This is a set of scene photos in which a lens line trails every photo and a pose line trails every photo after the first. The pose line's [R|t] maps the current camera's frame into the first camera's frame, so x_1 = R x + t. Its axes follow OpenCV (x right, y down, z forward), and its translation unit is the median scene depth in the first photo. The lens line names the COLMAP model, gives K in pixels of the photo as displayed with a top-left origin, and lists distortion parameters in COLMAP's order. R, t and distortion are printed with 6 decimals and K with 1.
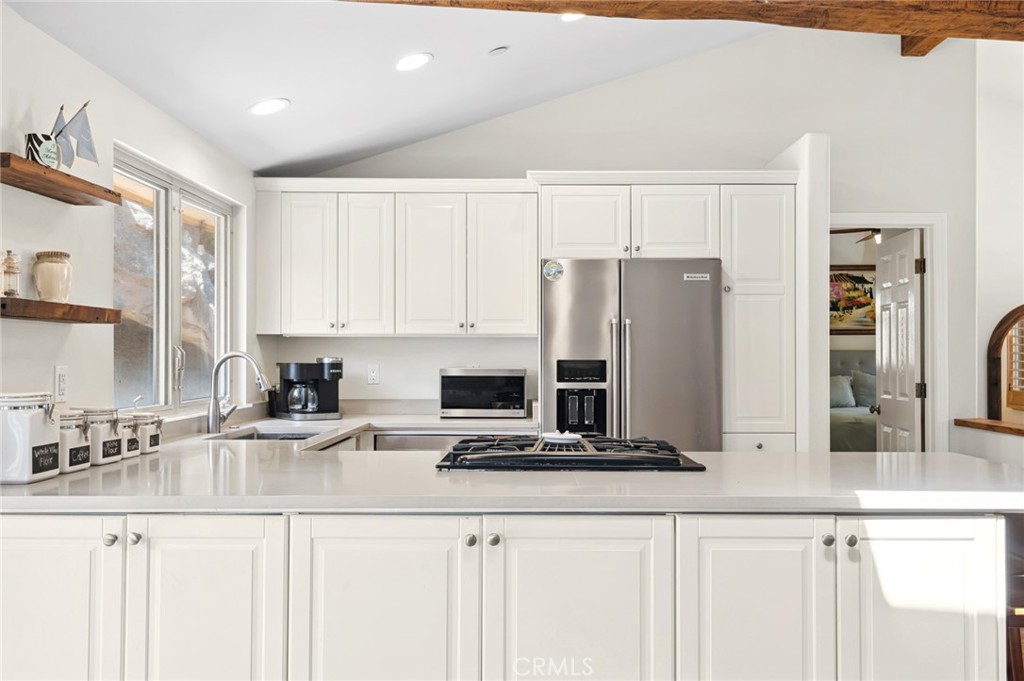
lens RADIAL K [[908.9, 0, 512.0], [0, 908.9, 340.5], [0, 0, 1]] dist [-0.000305, -0.000179]
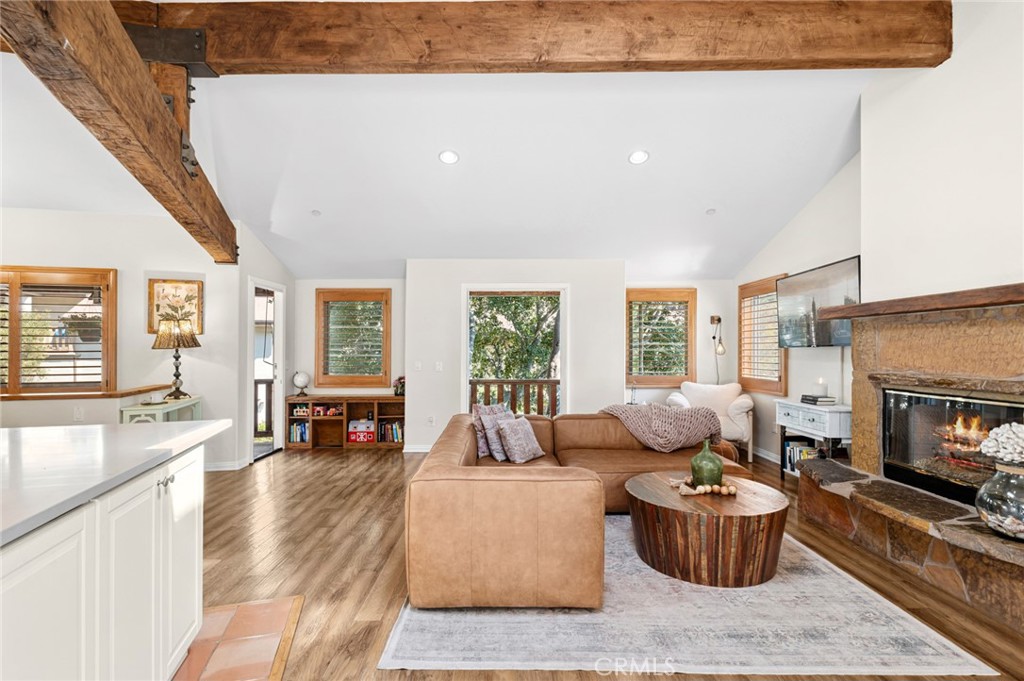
lens RADIAL K [[482.9, 0, 510.3], [0, 482.9, 344.6], [0, 0, 1]] dist [-0.000067, -0.000006]
pose [[-0.262055, 0.007594, 0.965023, -0.225101], [-0.017587, 0.999765, -0.012643, 0.000056], [-0.964893, -0.020285, -0.261860, 0.287231]]
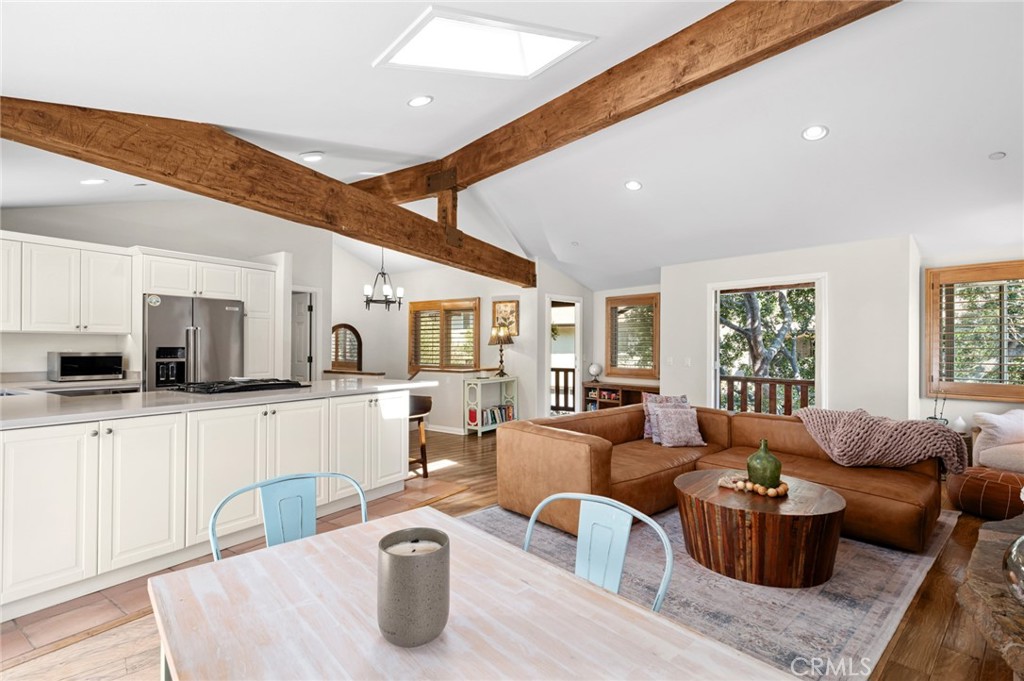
lens RADIAL K [[482.2, 0, 512.0], [0, 482.2, 340.5], [0, 0, 1]] dist [-0.012710, 0.000155]
pose [[0.552765, 0.010513, 0.833271, -0.364860], [-0.019007, 0.999819, -0.000006, -0.006788], [-0.833120, -0.015834, 0.552865, -0.184001]]
